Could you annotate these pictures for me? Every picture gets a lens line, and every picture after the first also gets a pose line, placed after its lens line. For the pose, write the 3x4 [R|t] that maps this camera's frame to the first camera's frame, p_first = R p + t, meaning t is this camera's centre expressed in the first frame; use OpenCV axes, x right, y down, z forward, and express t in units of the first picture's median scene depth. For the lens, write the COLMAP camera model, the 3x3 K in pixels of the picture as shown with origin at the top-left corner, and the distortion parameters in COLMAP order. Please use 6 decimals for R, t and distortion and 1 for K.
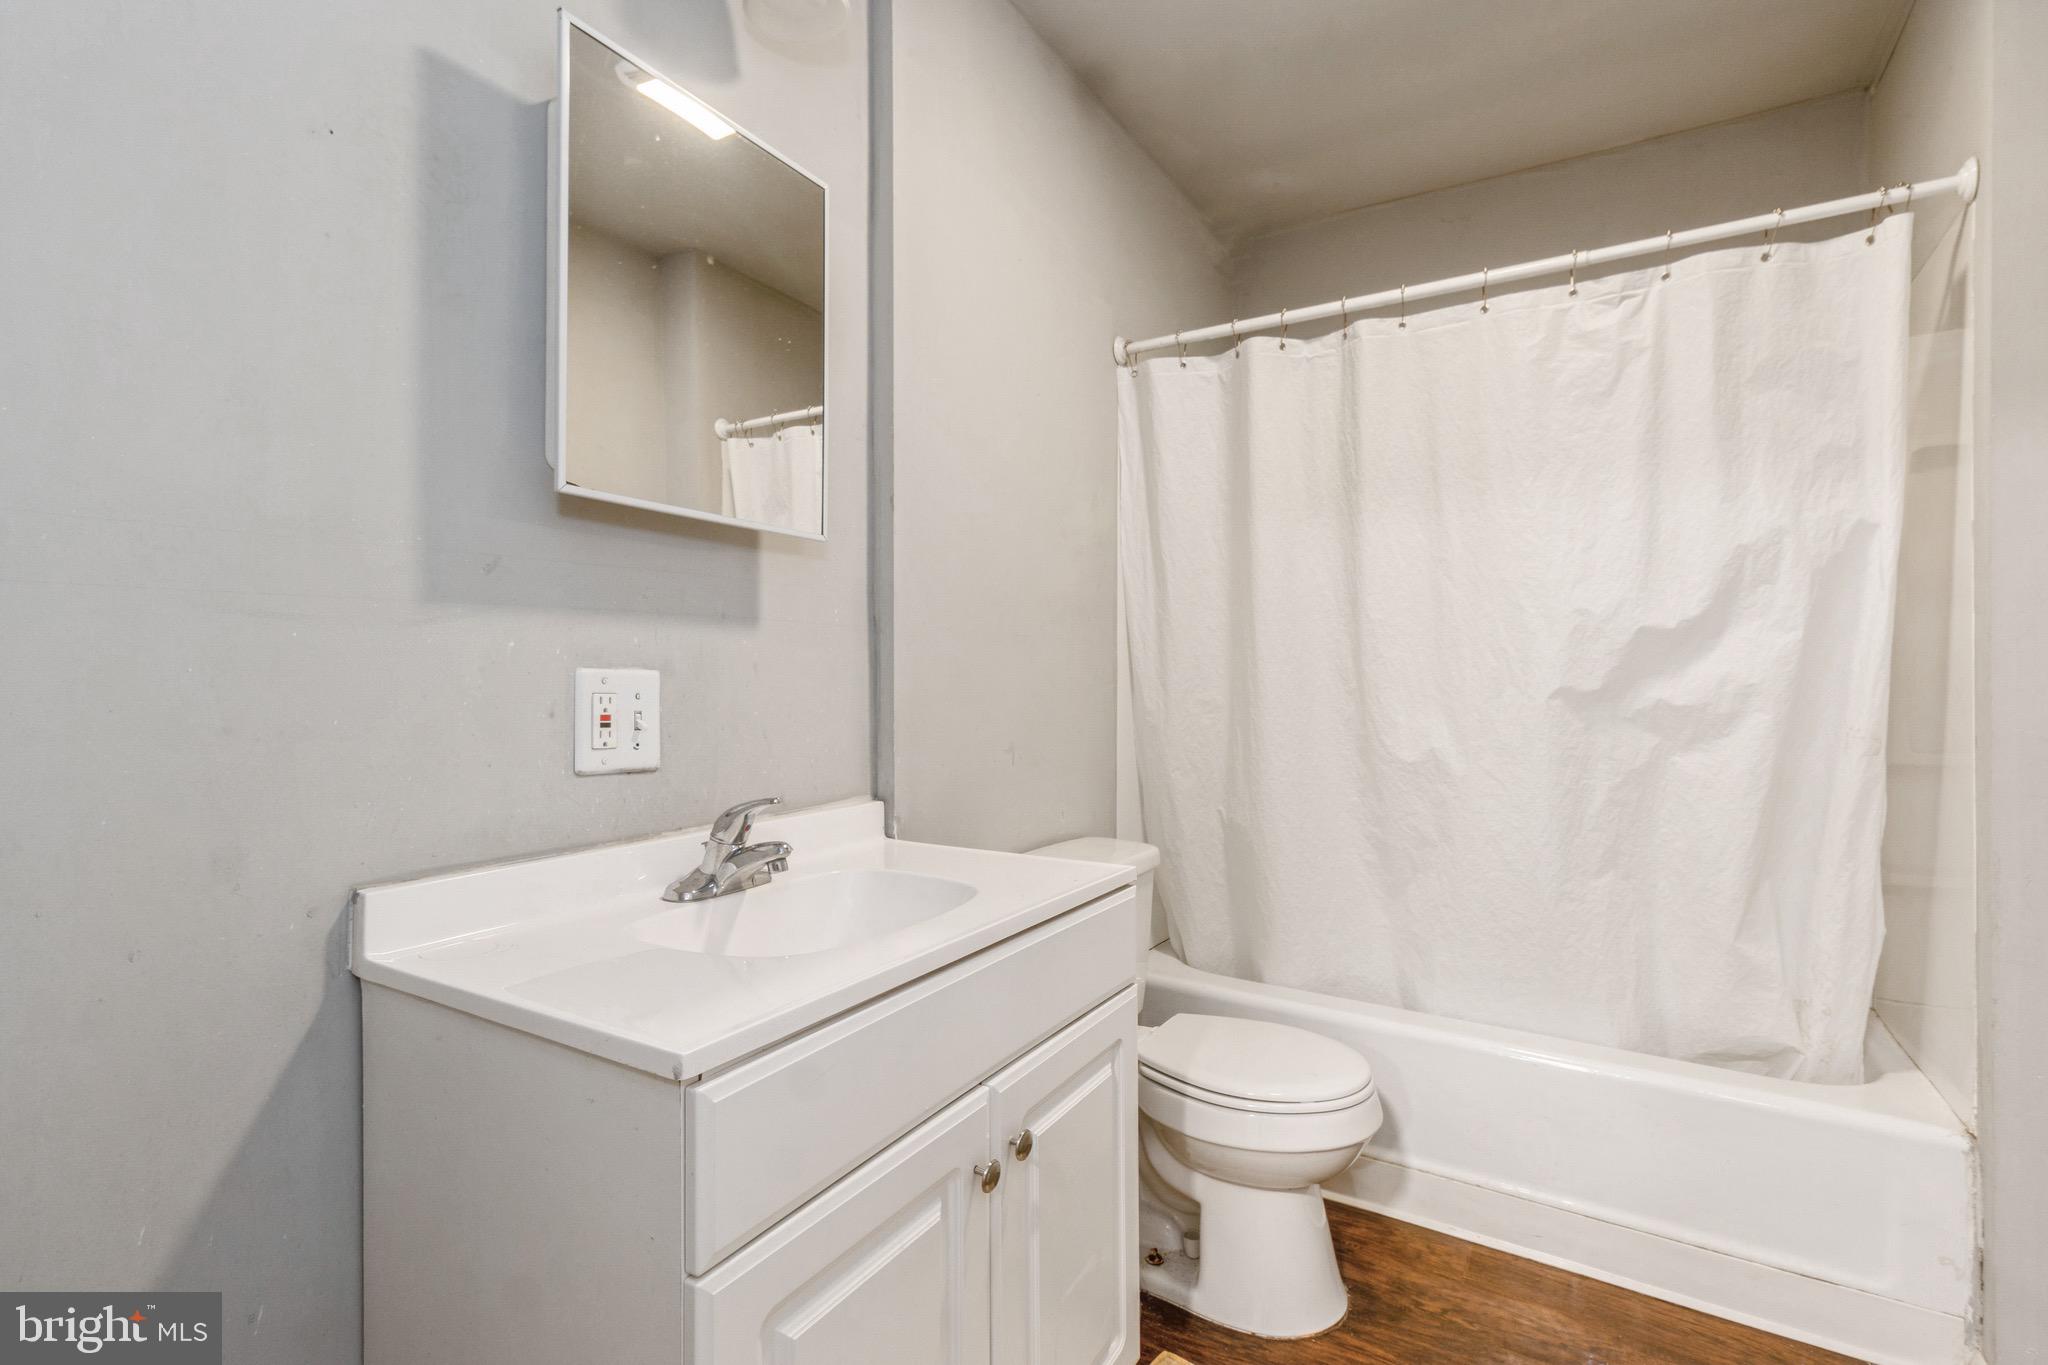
lens RADIAL K [[943.9, 0, 1009.9], [0, 943.9, 680.5], [0, 0, 1]] dist [0.002785, 0.000347]
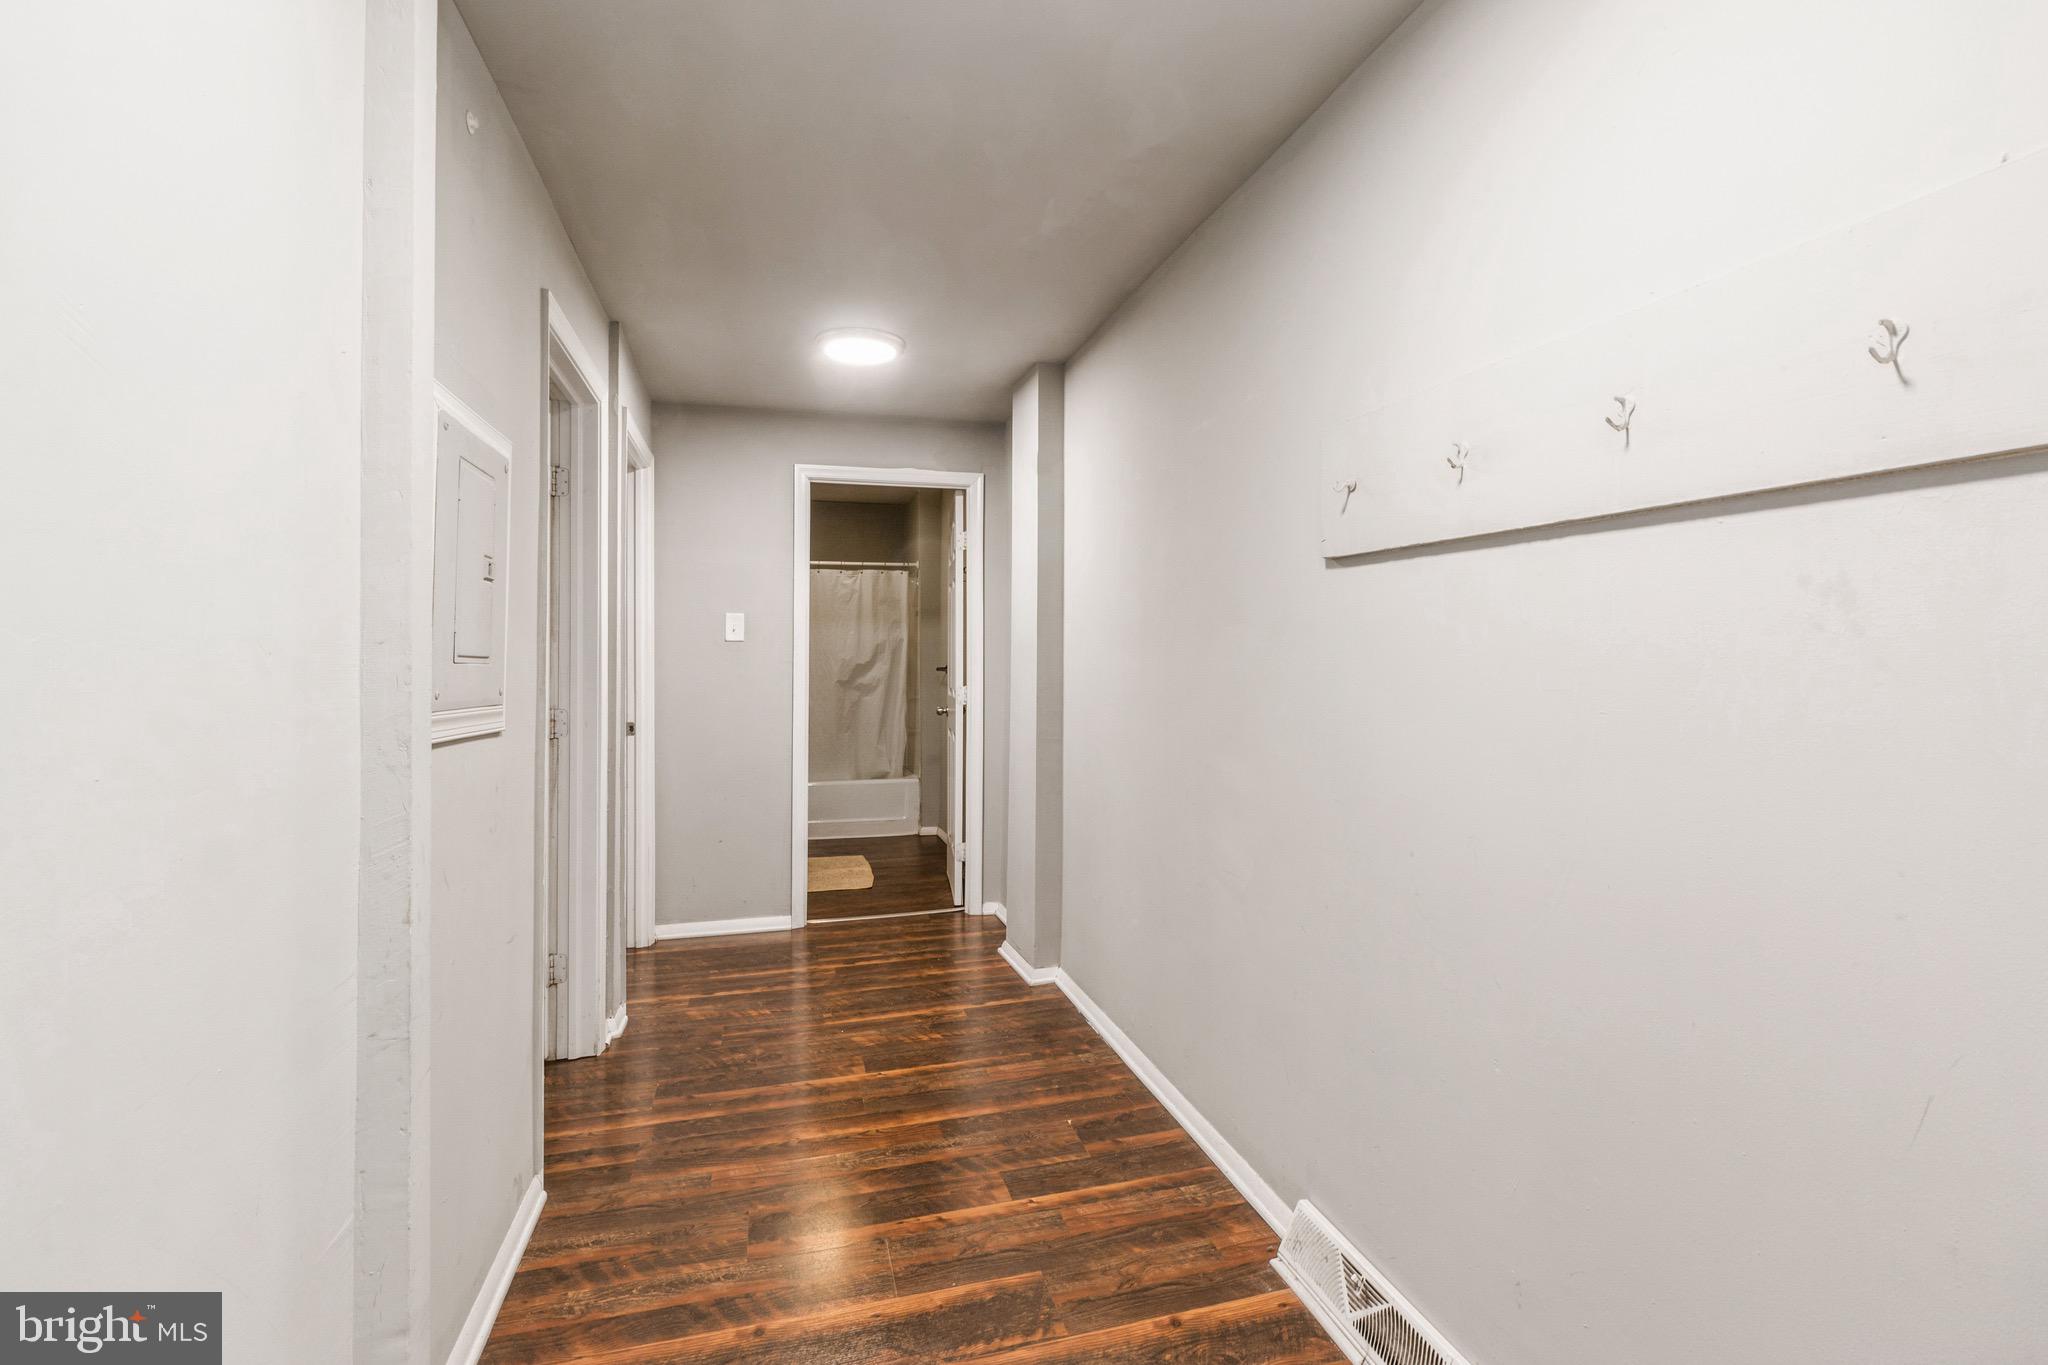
lens RADIAL K [[943.9, 0, 1023.2], [0, 943.9, 673.8], [0, 0, 1]] dist [0.002785, 0.000347]
pose [[0.675060, -0.005354, 0.737743, -1.686328], [0.005904, 0.999981, 0.001855, -0.018966], [-0.737739, 0.003104, 0.675079, -2.062079]]
